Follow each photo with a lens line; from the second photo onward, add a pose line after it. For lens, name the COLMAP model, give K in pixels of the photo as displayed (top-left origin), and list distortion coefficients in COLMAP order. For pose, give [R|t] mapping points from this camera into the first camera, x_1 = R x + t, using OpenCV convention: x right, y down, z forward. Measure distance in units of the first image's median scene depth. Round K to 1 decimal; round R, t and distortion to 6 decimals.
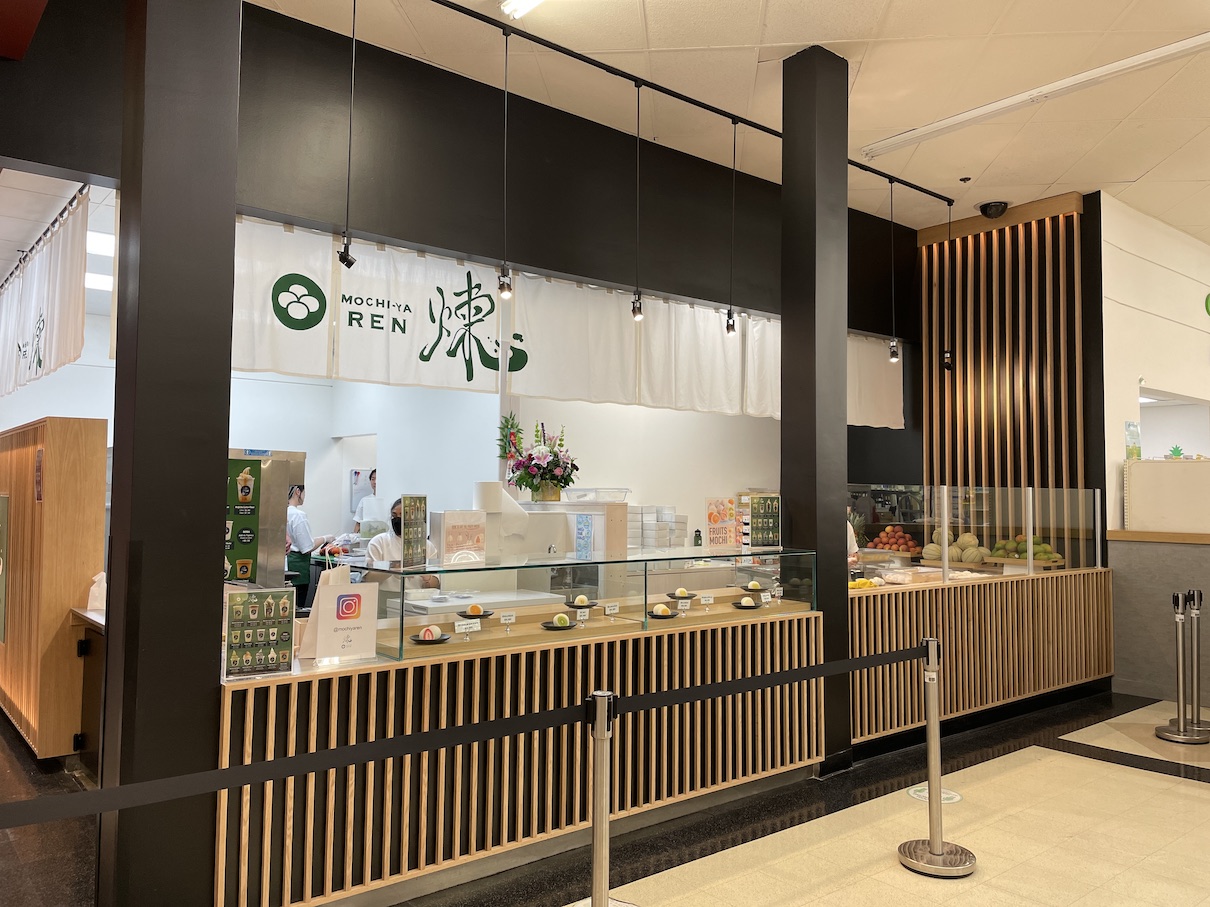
lens RADIAL K [[928.2, 0, 609.5], [0, 928.2, 442.3], [0, 0, 1]] dist [0.072517, -0.081005]
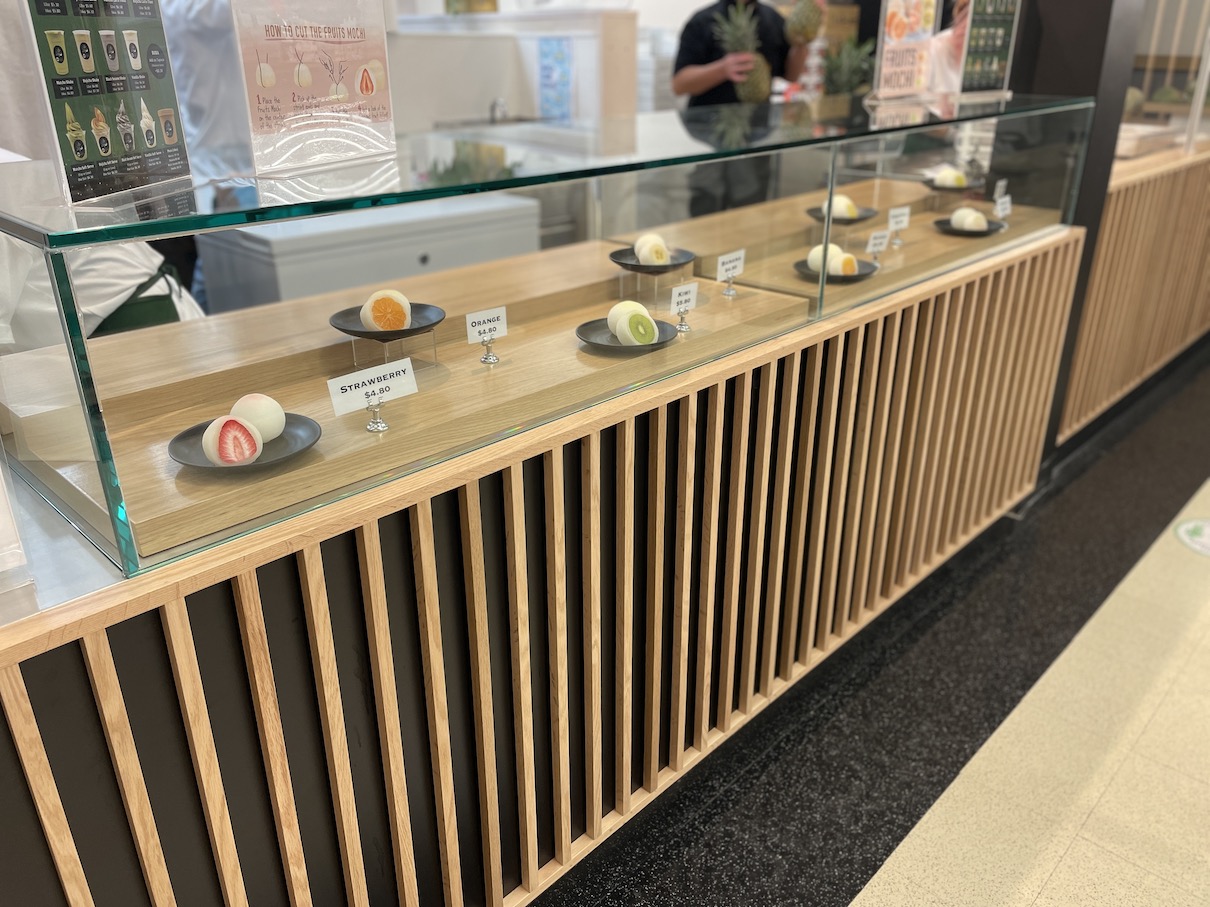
lens RADIAL K [[928.2, 0, 609.5], [0, 928.2, 442.3], [0, 0, 1]] dist [0.072517, -0.081005]
pose [[0.992785, -0.056780, 0.105608, -0.104377], [0.003969, 0.895850, 0.444339, 0.076188], [-0.119839, -0.440714, 0.889612, 0.682177]]
